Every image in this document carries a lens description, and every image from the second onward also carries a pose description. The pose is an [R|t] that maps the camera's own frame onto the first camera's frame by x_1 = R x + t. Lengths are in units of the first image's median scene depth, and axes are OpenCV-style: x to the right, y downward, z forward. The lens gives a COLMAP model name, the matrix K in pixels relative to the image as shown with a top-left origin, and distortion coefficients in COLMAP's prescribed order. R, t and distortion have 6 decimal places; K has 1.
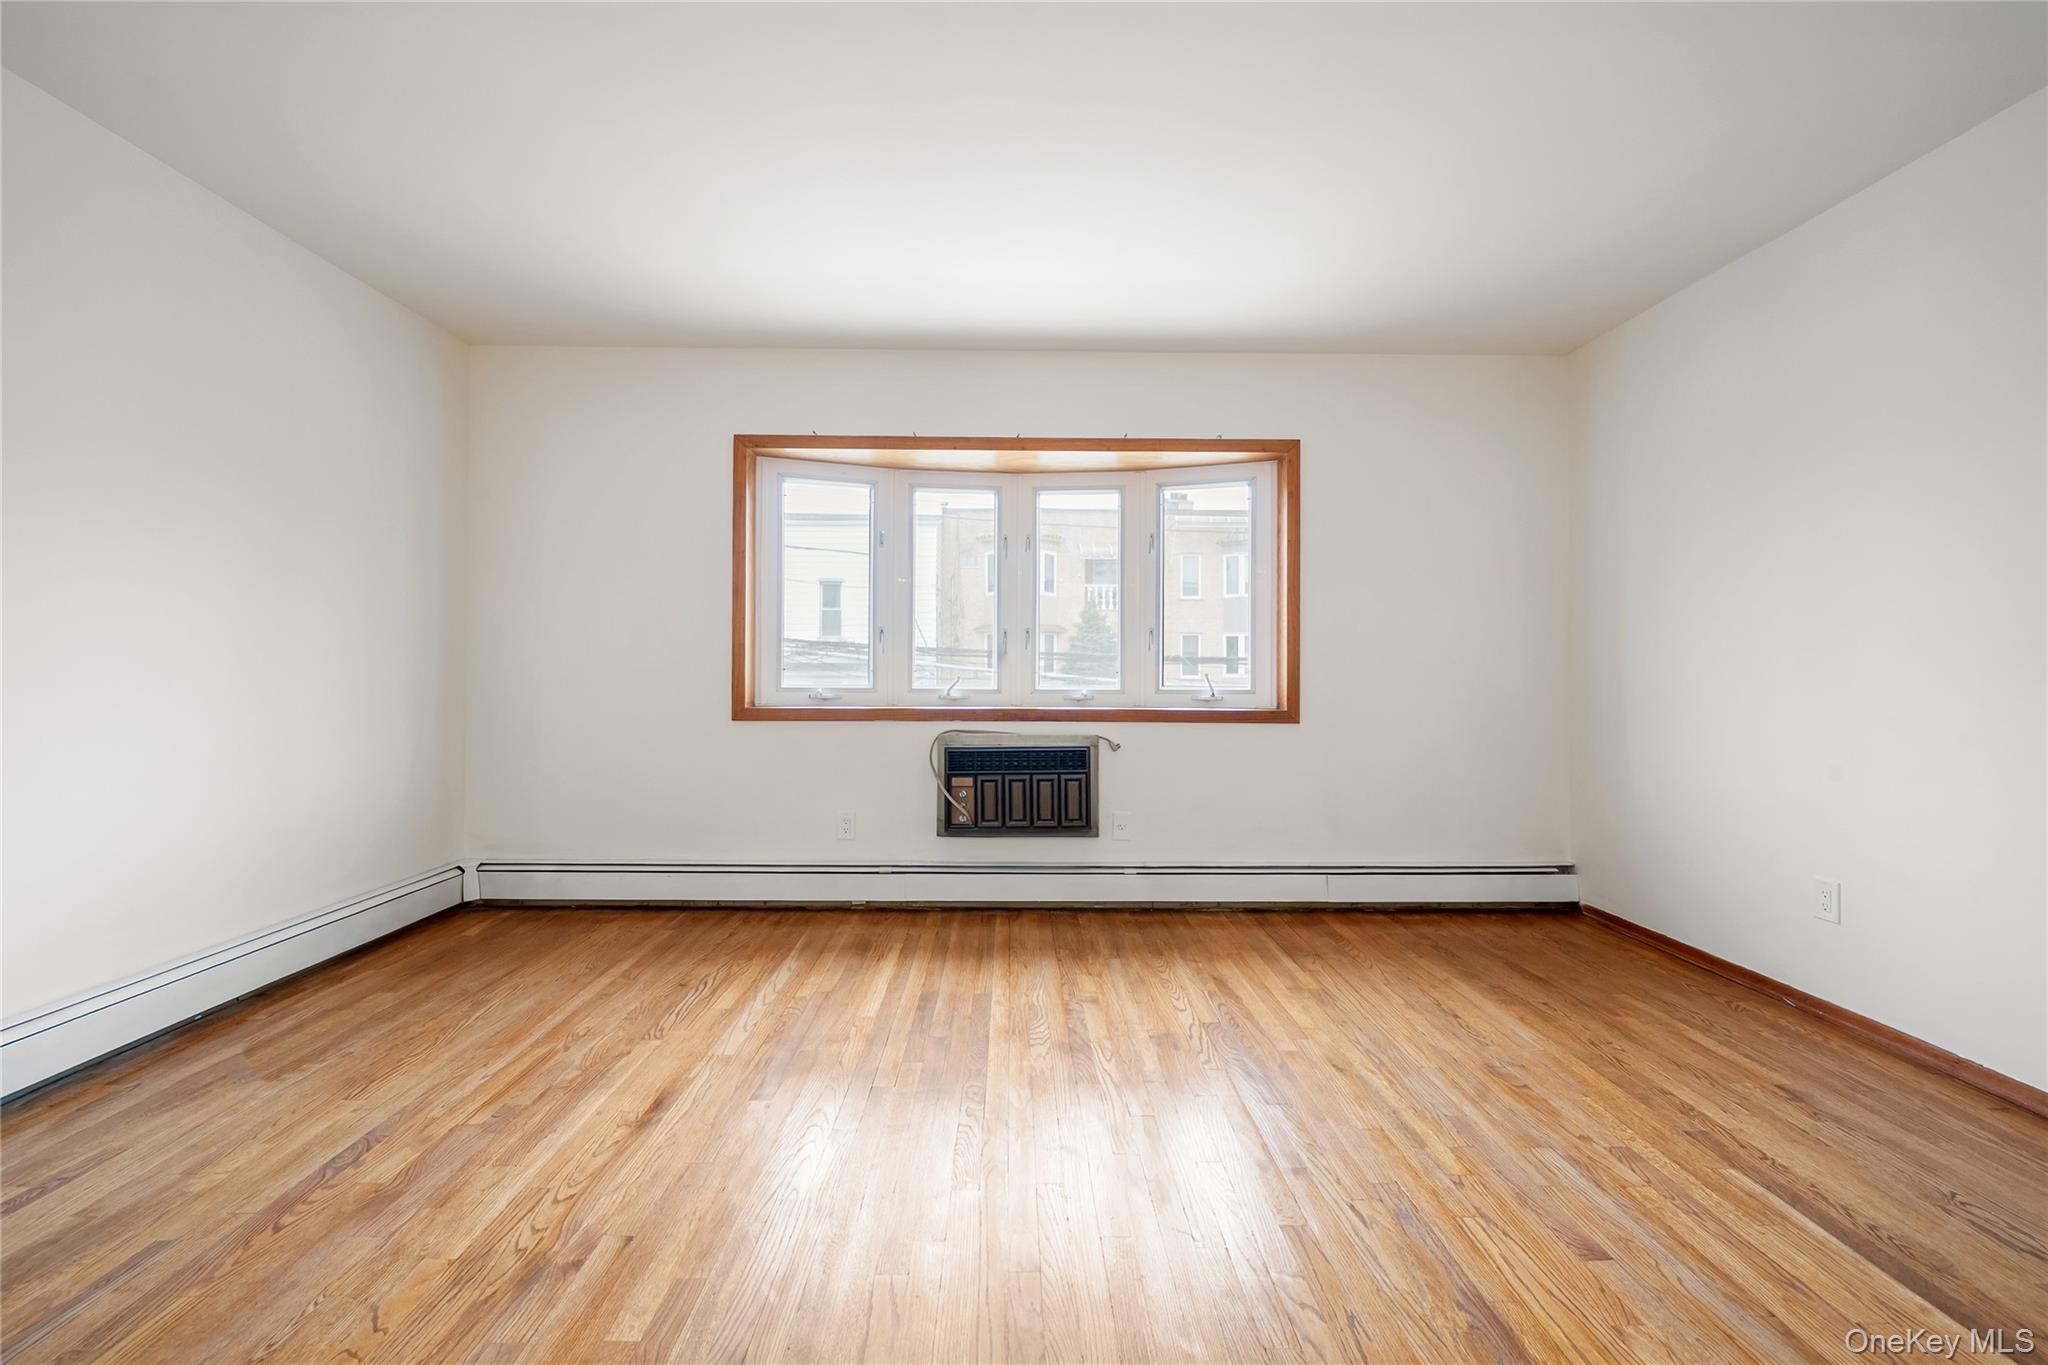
lens RADIAL K [[817.7, 0, 1030.5], [0, 817.7, 659.6], [0, 0, 1]] dist [-0.008178, 0.000010]
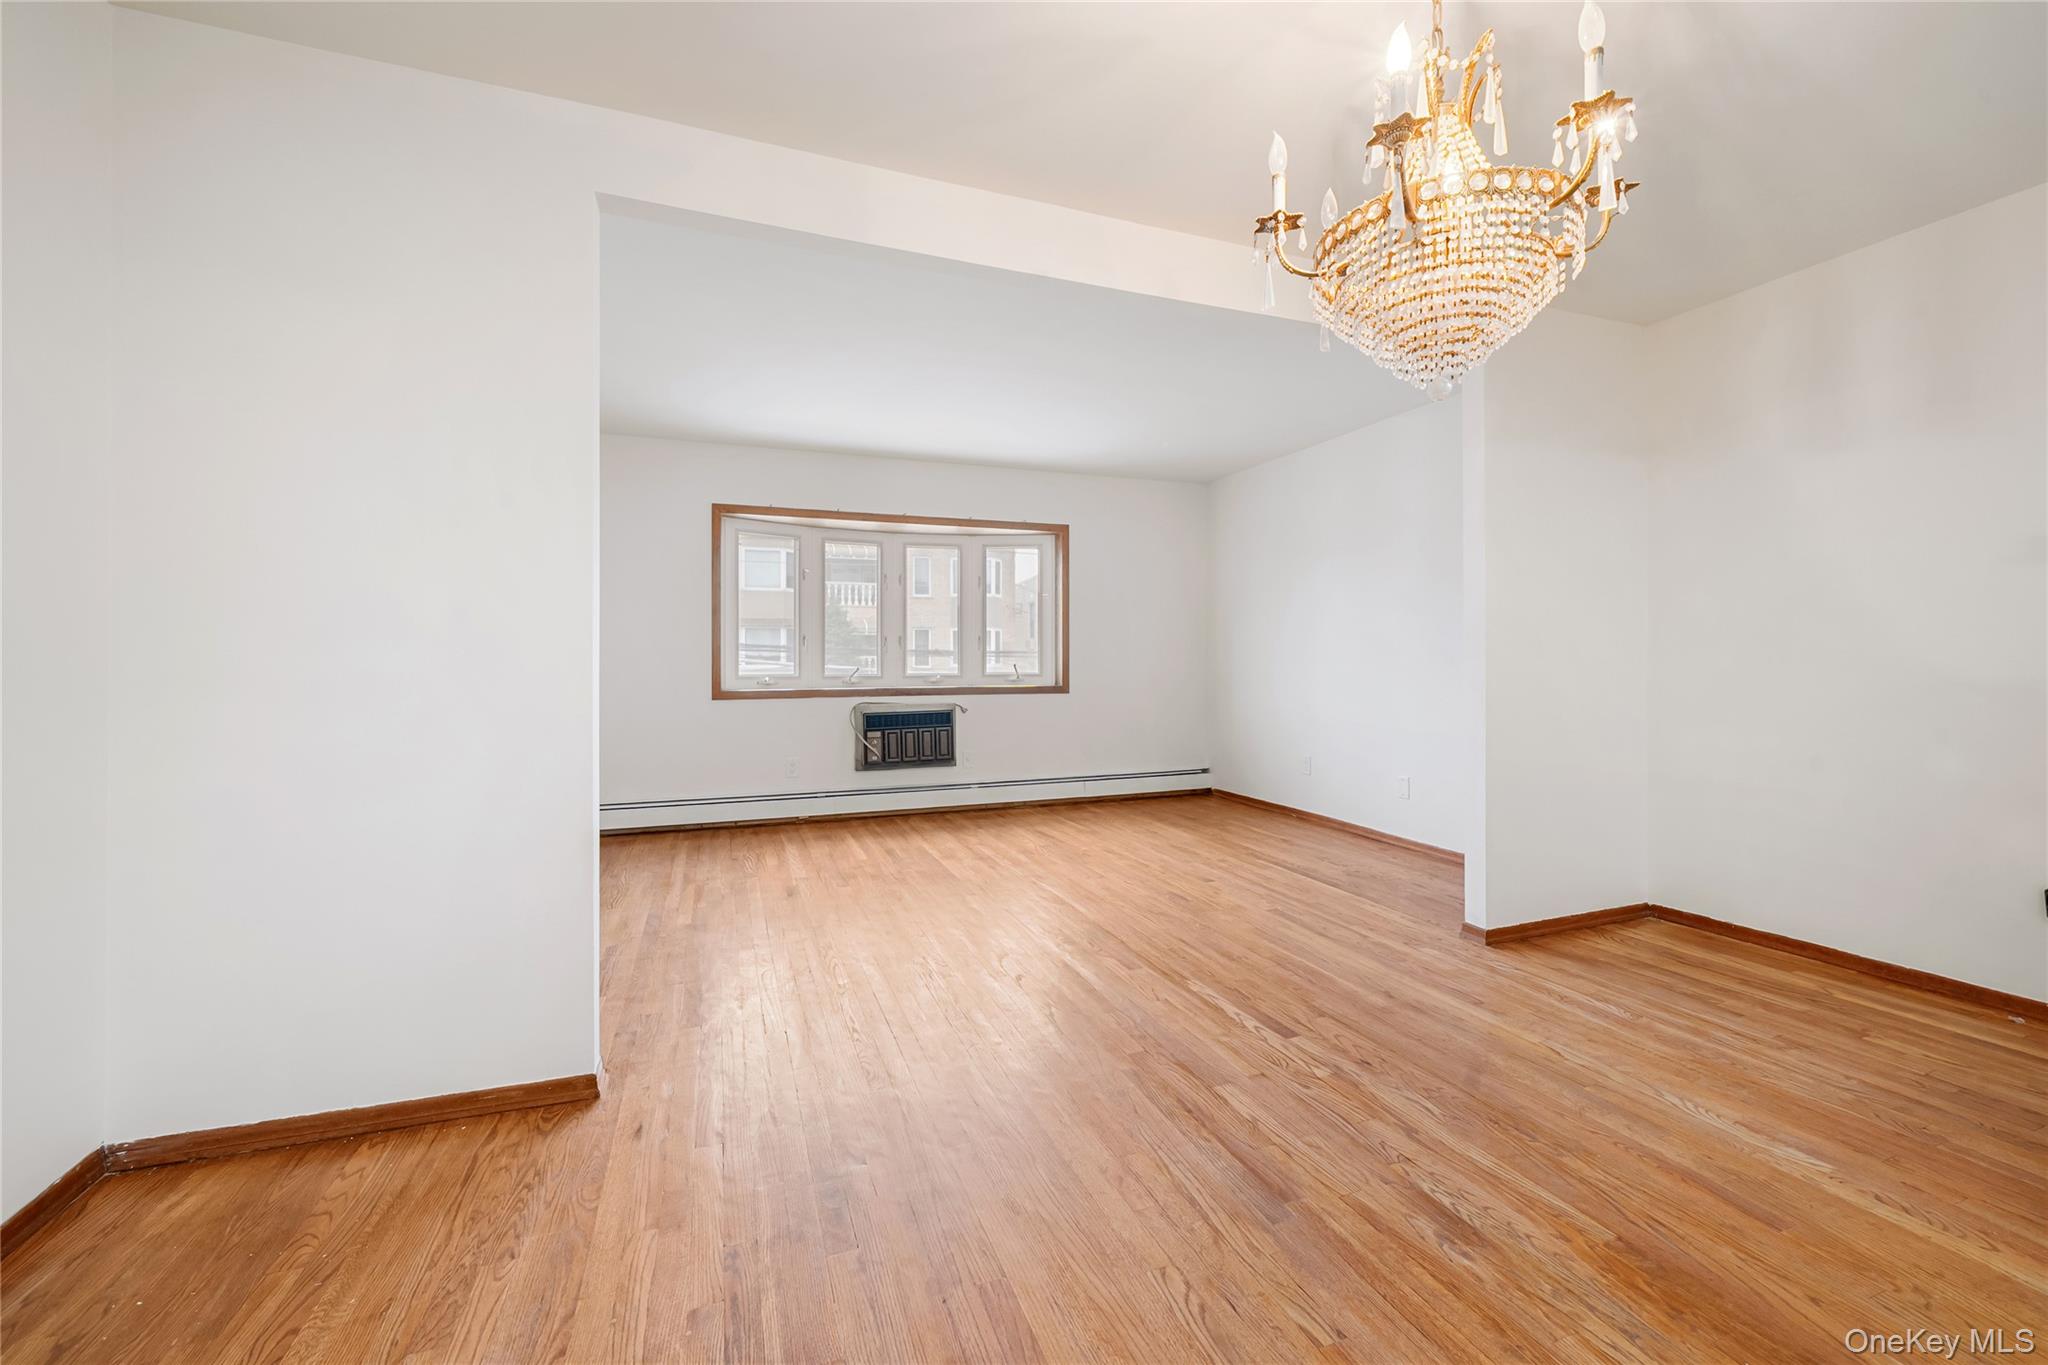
lens RADIAL K [[817.7, 0, 1031.1], [0, 817.7, 669.8], [0, 0, 1]] dist [-0.008178, 0.000010]
pose [[0.935849, -0.012615, 0.352174, -0.342582], [0.004263, 0.999691, 0.024480, -0.012346], [-0.352374, -0.021408, 0.935614, -0.559825]]
